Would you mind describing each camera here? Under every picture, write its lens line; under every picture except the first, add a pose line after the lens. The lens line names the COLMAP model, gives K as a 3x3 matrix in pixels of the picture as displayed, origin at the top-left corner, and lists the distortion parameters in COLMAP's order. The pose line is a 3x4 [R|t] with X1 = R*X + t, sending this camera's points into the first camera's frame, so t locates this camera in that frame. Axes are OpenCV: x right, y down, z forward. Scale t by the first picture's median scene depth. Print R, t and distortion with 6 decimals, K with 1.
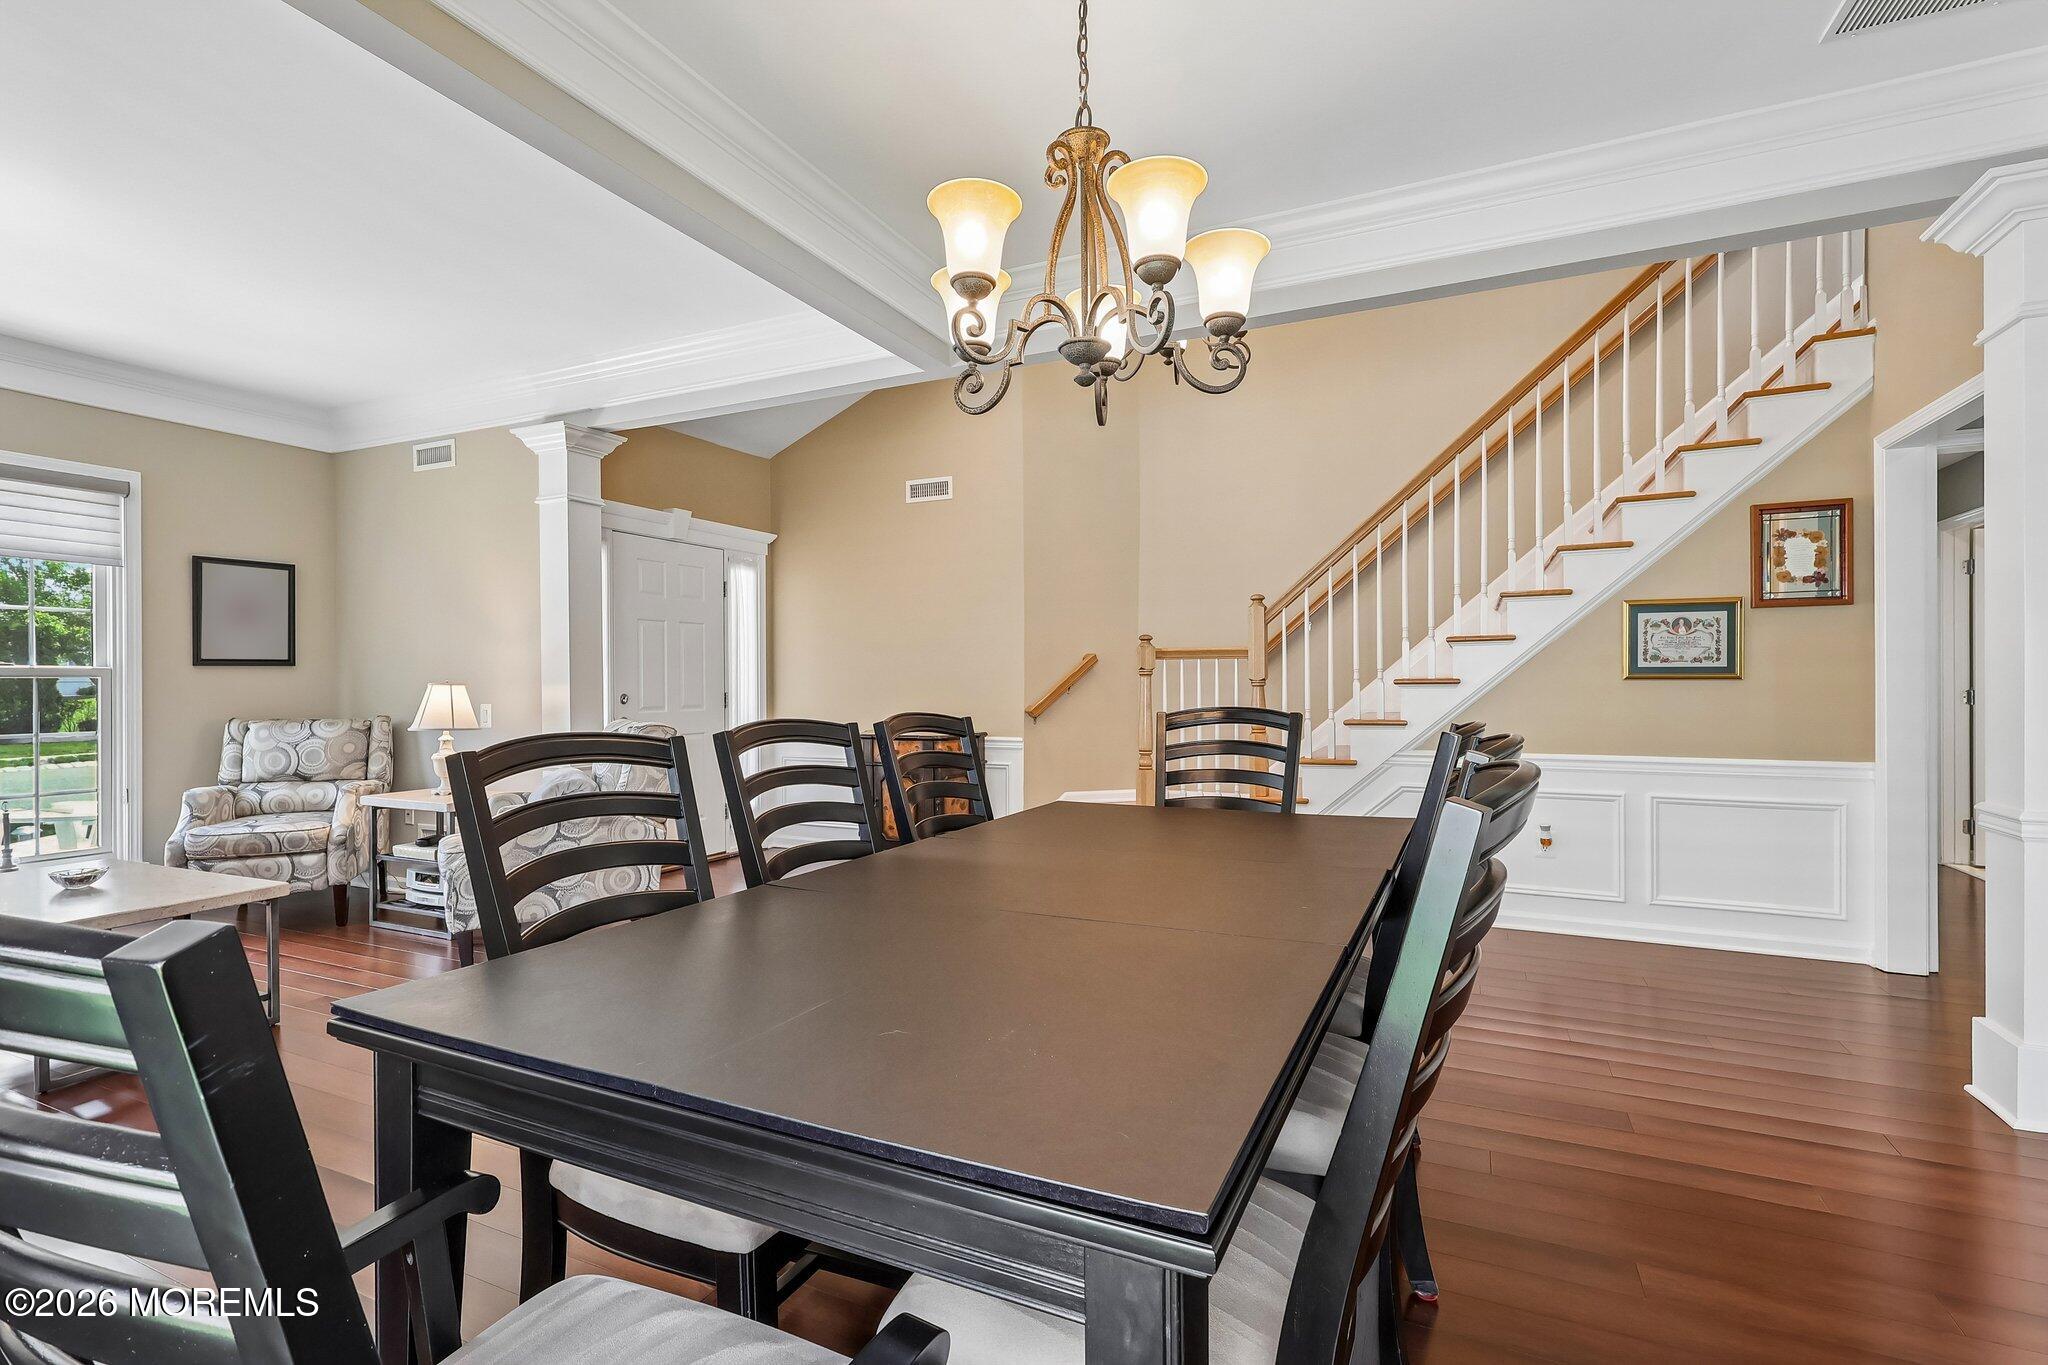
lens RADIAL K [[955.9, 0, 996.9], [0, 955.9, 694.5], [0, 0, 1]] dist [0.001220, 0.000563]
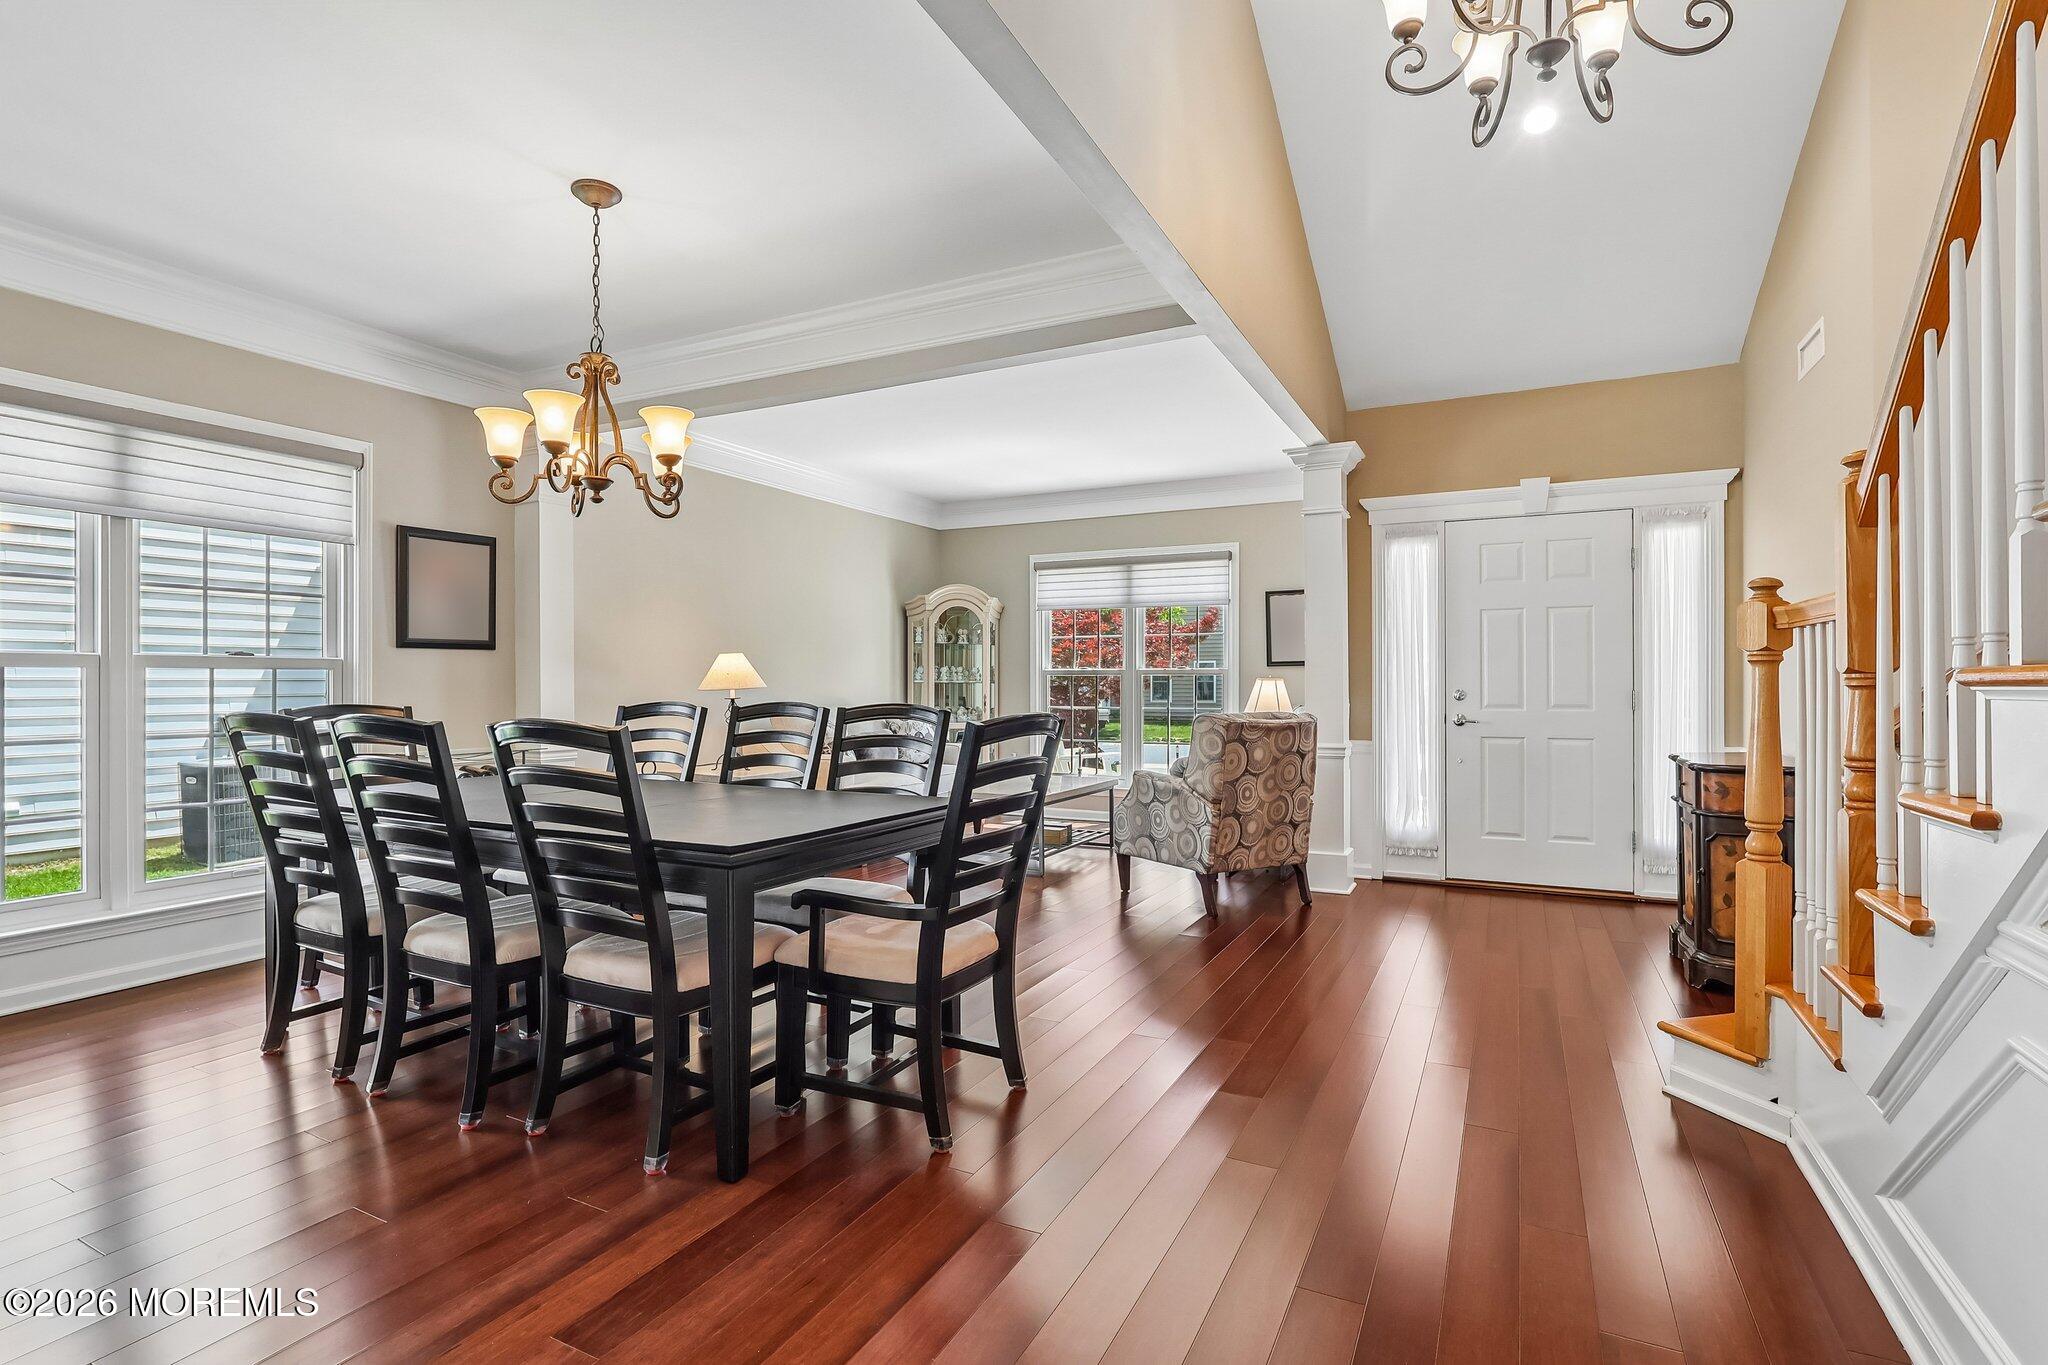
lens RADIAL K [[962.8, 0, 1024.0], [0, 962.8, 682.5], [0, 0, 1]] dist [-0.013991, 0.000254]
pose [[-0.015260, 0.007163, -0.999858, 0.649230], [-0.011468, 0.999907, 0.007339, -0.012395], [0.999818, 0.011578, -0.015176, 0.658864]]
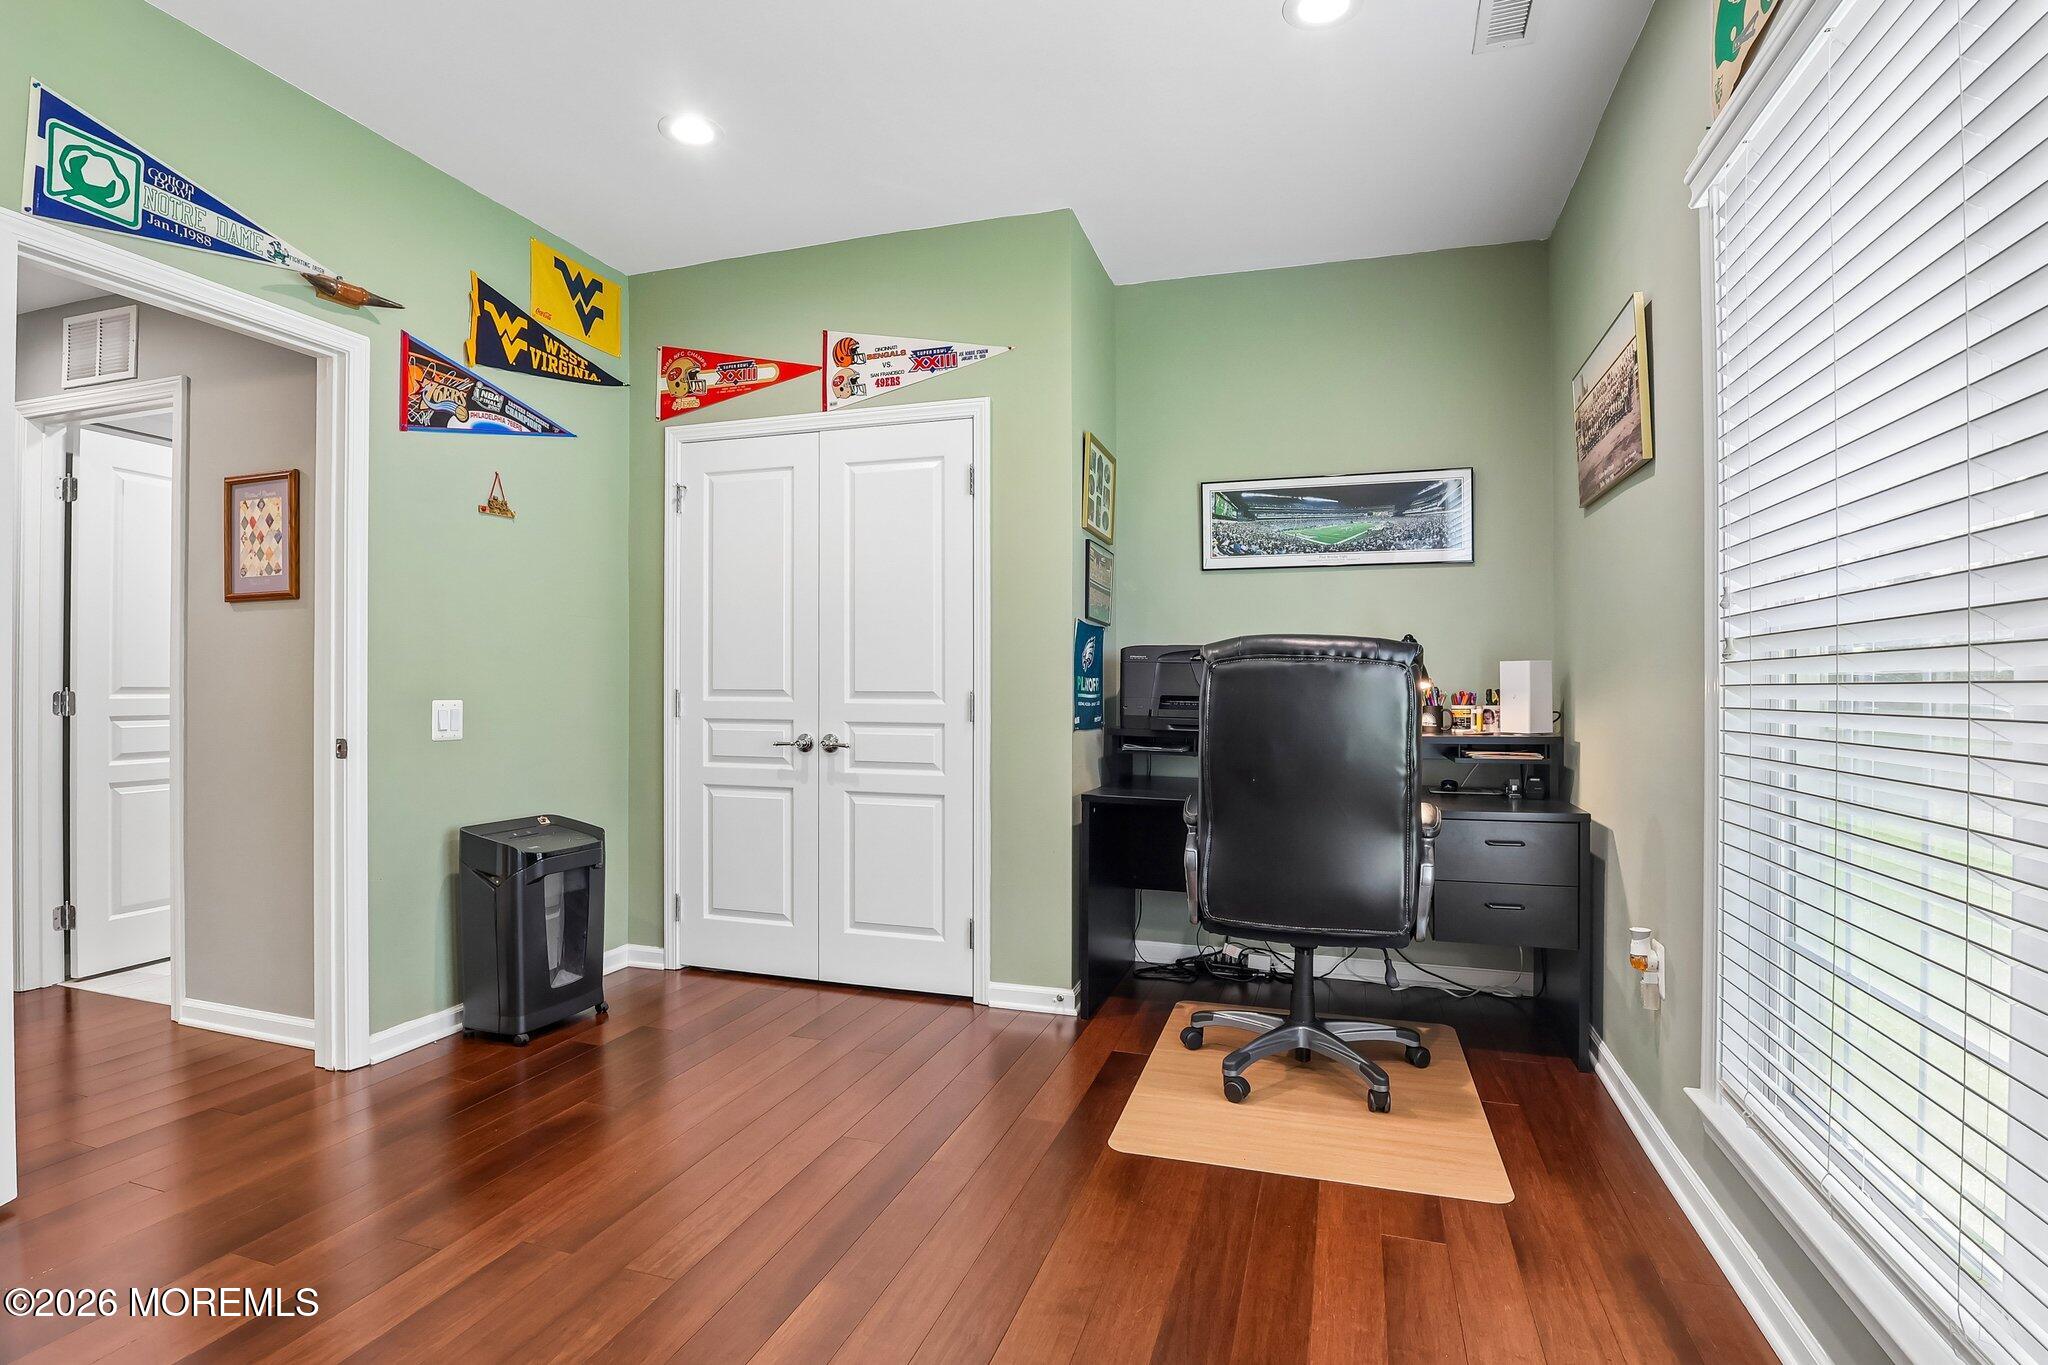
lens RADIAL K [[959.9, 0, 1023.3], [0, 959.9, 689.3], [0, 0, 1]] dist [-0.012111, 0.000918]
pose [[0.137779, 0.008731, -0.990424, 0.141981], [-0.014962, 0.999865, 0.006732, 0.033637], [0.990350, 0.013891, 0.137891, 1.636060]]
